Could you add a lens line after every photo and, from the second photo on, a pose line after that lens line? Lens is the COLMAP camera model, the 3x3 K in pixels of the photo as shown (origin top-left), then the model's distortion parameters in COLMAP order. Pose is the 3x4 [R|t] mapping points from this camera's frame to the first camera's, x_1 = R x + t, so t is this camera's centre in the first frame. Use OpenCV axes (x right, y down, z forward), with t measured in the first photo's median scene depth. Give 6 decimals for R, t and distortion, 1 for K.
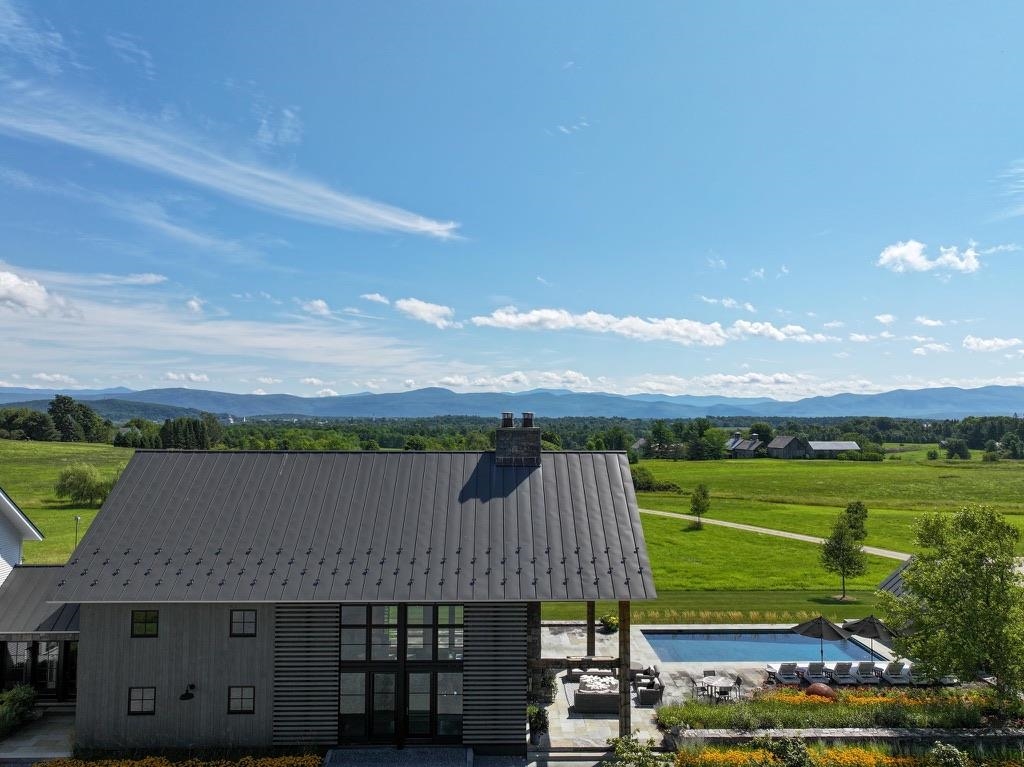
lens RADIAL K [[717.4, 0, 512.0], [0, 717.4, 383.5], [0, 0, 1]] dist [0.004176, -0.000261]
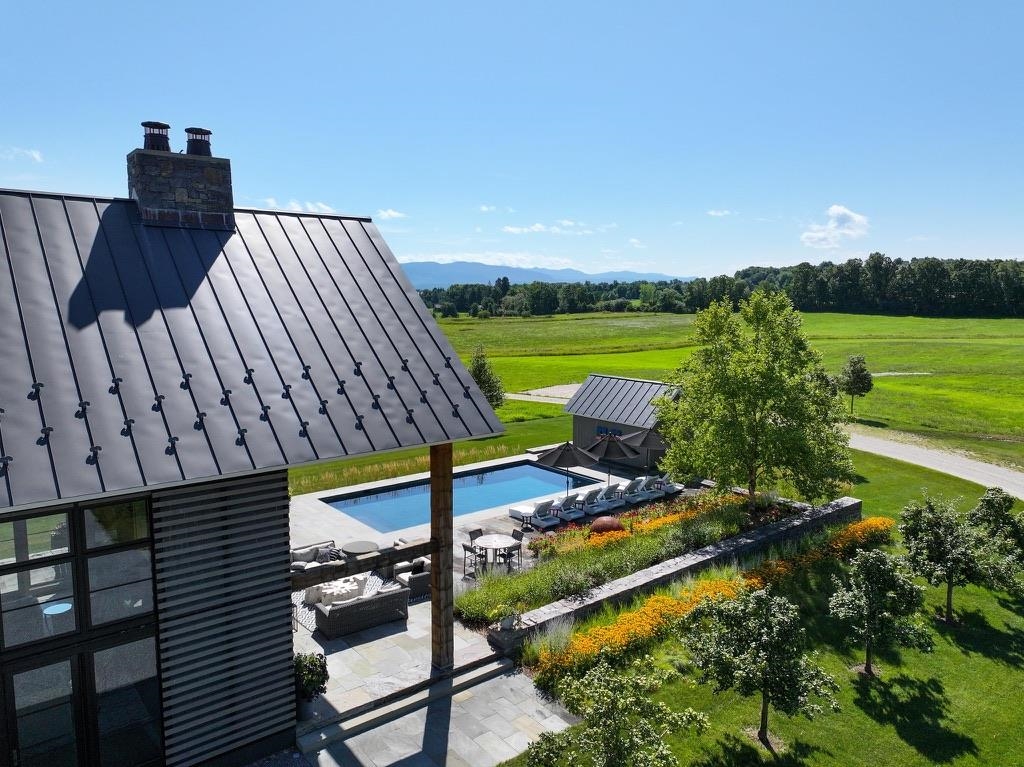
lens RADIAL K [[717.4, 0, 512.0], [0, 717.4, 383.5], [0, 0, 1]] dist [0.004176, -0.000261]
pose [[0.796159, -0.090564, 0.598271, -0.127058], [-0.017341, 0.984915, 0.172170, 0.131677], [-0.604839, -0.147450, 0.782578, 0.439964]]
